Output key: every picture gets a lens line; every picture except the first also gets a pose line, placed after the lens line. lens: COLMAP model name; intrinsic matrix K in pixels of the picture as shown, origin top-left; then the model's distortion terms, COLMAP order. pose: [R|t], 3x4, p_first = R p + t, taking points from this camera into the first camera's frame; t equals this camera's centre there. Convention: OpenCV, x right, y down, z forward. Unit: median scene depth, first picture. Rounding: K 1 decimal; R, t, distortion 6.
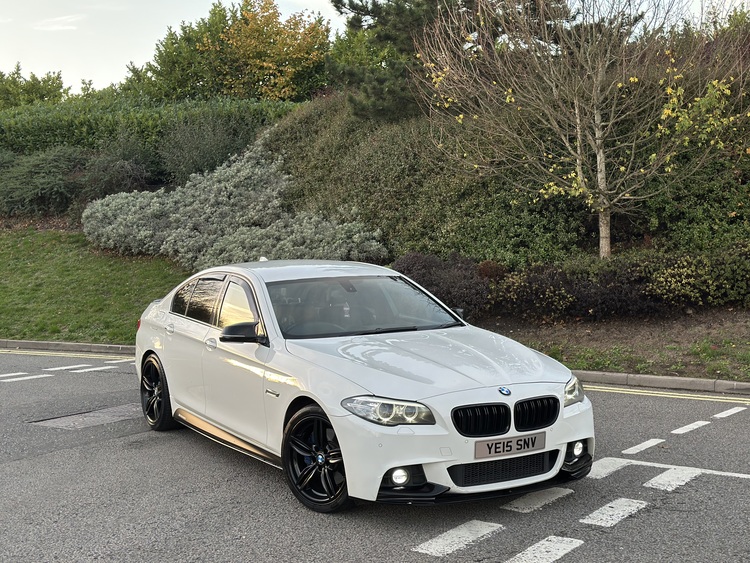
lens RADIAL K [[1034.2, 0, 375.0], [0, 1034.2, 281.5], [0, 0, 1]] dist [0.132253, -0.006981]
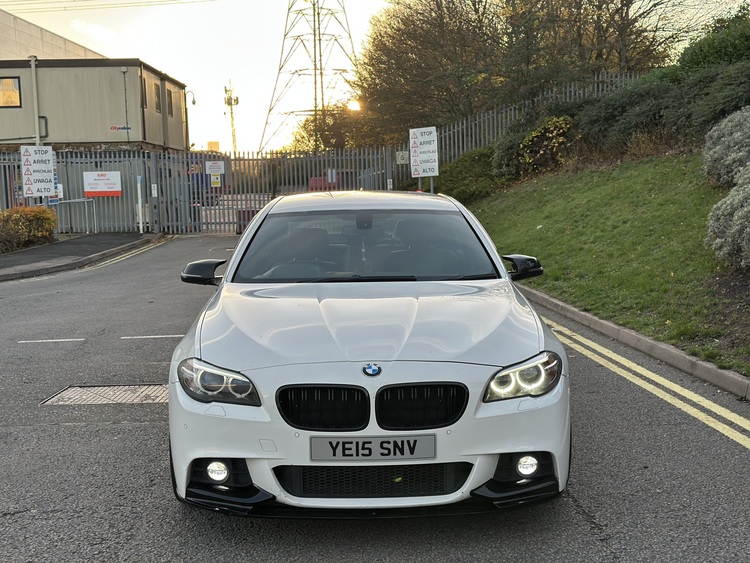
lens RADIAL K [[1034.2, 0, 375.0], [0, 1034.2, 281.5], [0, 0, 1]] dist [0.132253, -0.006981]
pose [[0.868333, 0.048511, -0.493603, 0.470629], [-0.024714, 0.998201, 0.054626, 0.008789], [0.495365, -0.035235, 0.867970, 0.404686]]
